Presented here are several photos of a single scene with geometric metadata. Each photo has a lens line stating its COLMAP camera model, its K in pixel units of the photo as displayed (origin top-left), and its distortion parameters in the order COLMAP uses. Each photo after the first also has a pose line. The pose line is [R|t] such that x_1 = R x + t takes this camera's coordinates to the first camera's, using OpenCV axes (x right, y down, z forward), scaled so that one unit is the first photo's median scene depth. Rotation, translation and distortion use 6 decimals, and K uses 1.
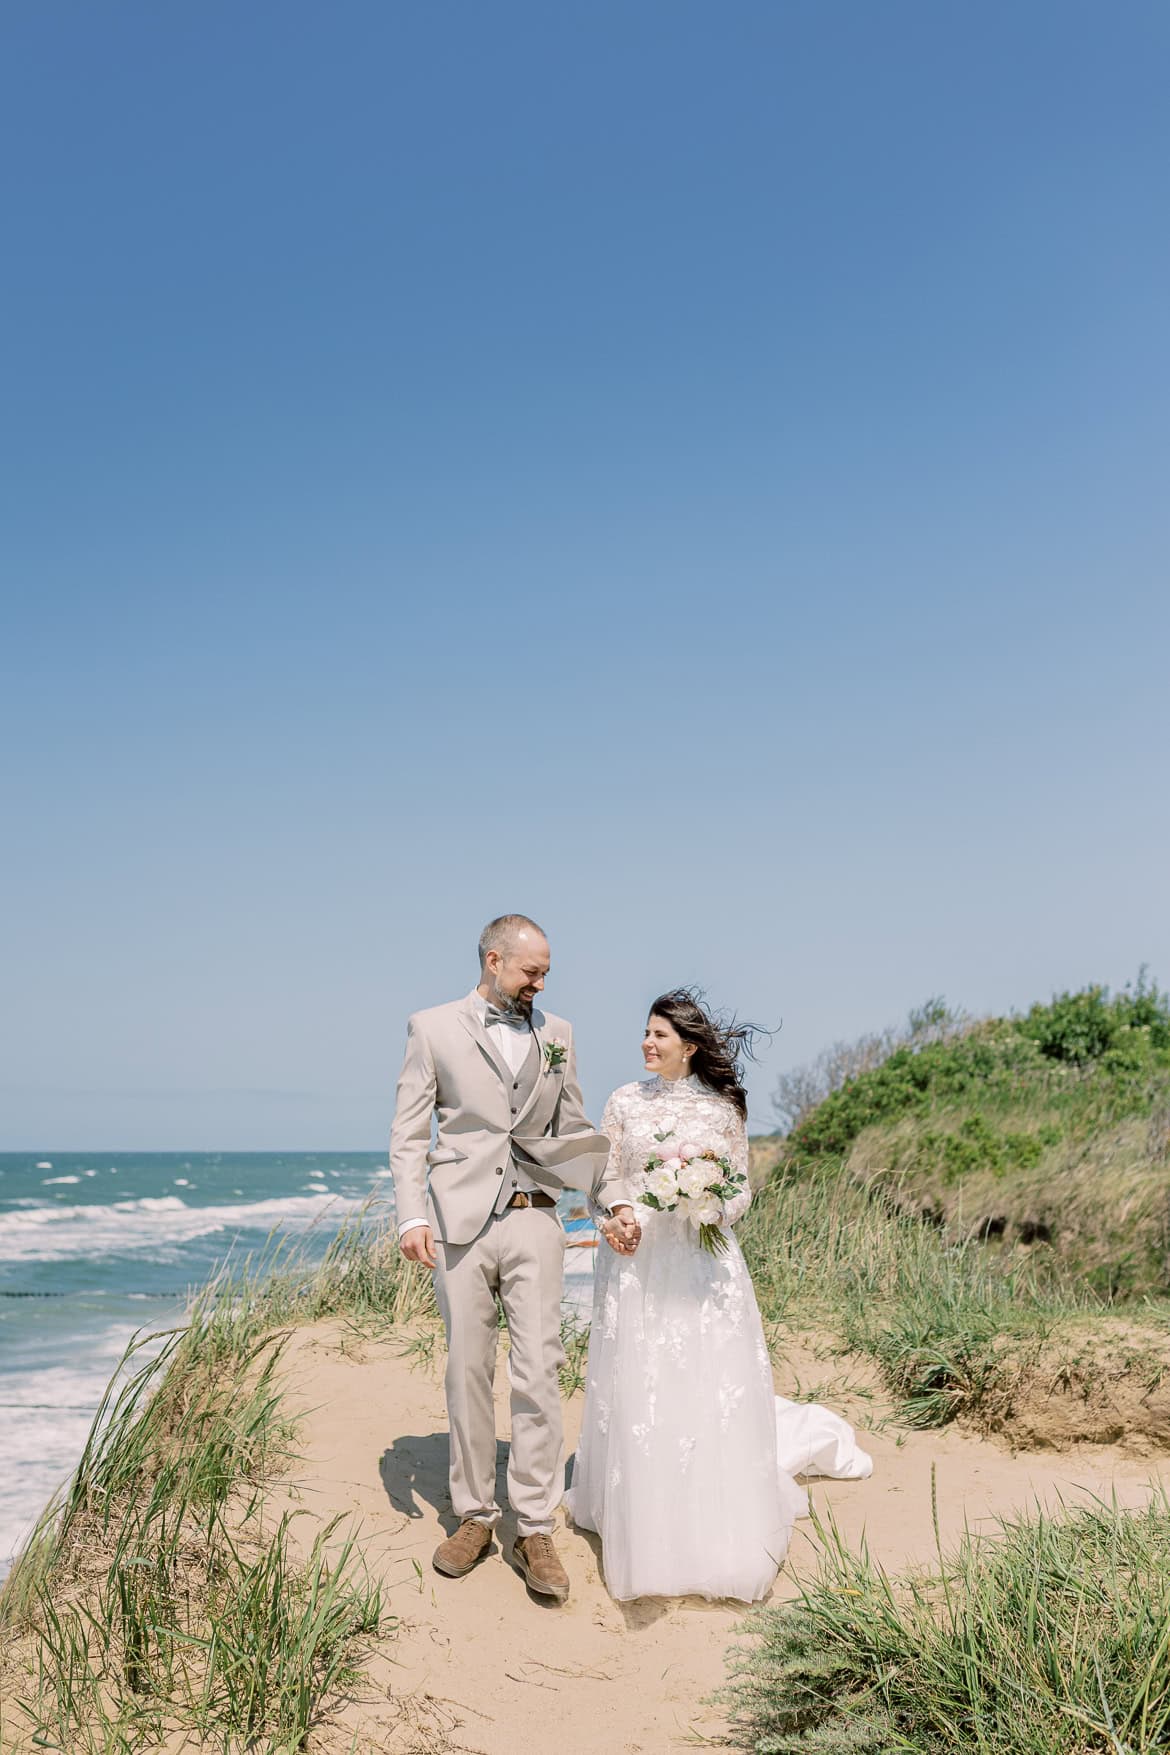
lens RADIAL K [[1752.2, 0, 630.8], [0, 1752.2, 880.3], [0, 0, 1]] dist [-0.003516, -0.026914]
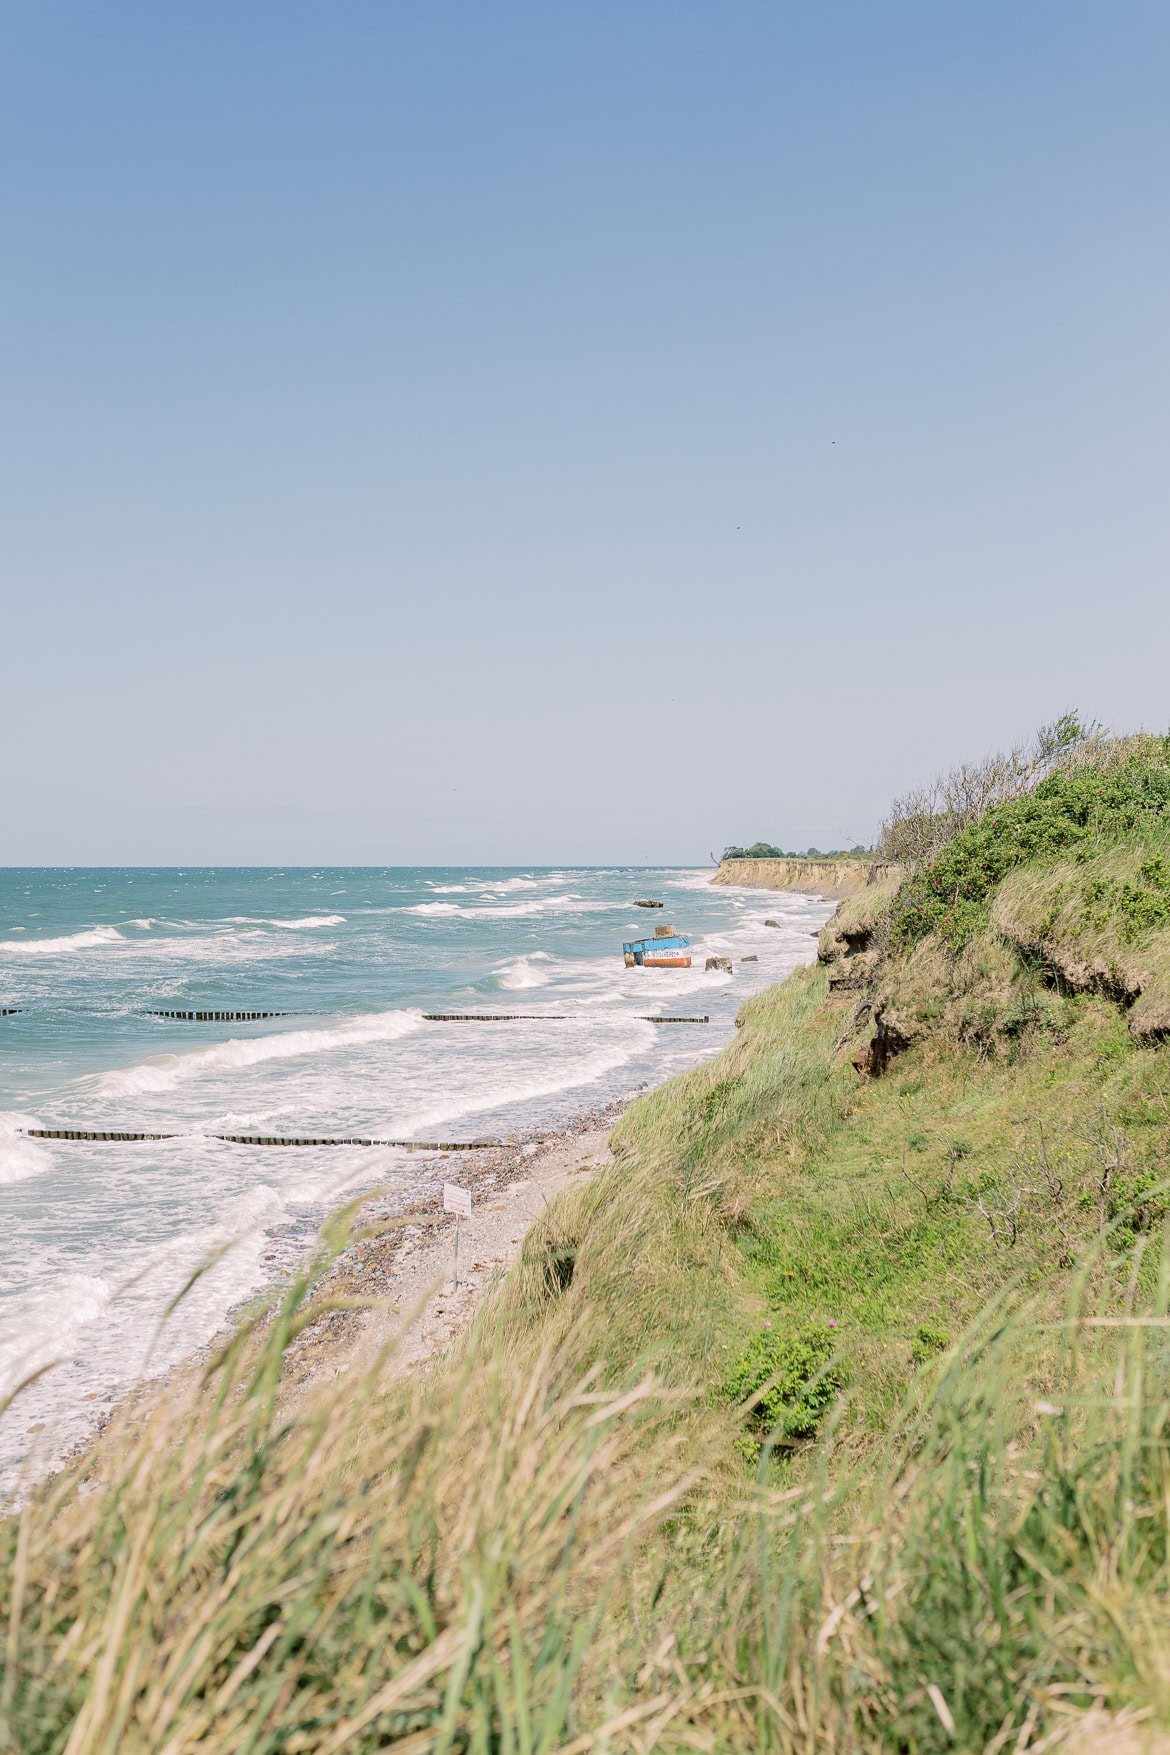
lens RADIAL K [[1663.8, 0, 585.0], [0, 1663.8, 877.5], [0, 0, 1]] dist [0.038038, 0.004023]
pose [[0.997052, 0.001395, -0.076719, -0.011008], [0.011054, 0.986793, 0.161611, 0.020071], [0.075931, -0.161982, 0.983868, 0.285247]]
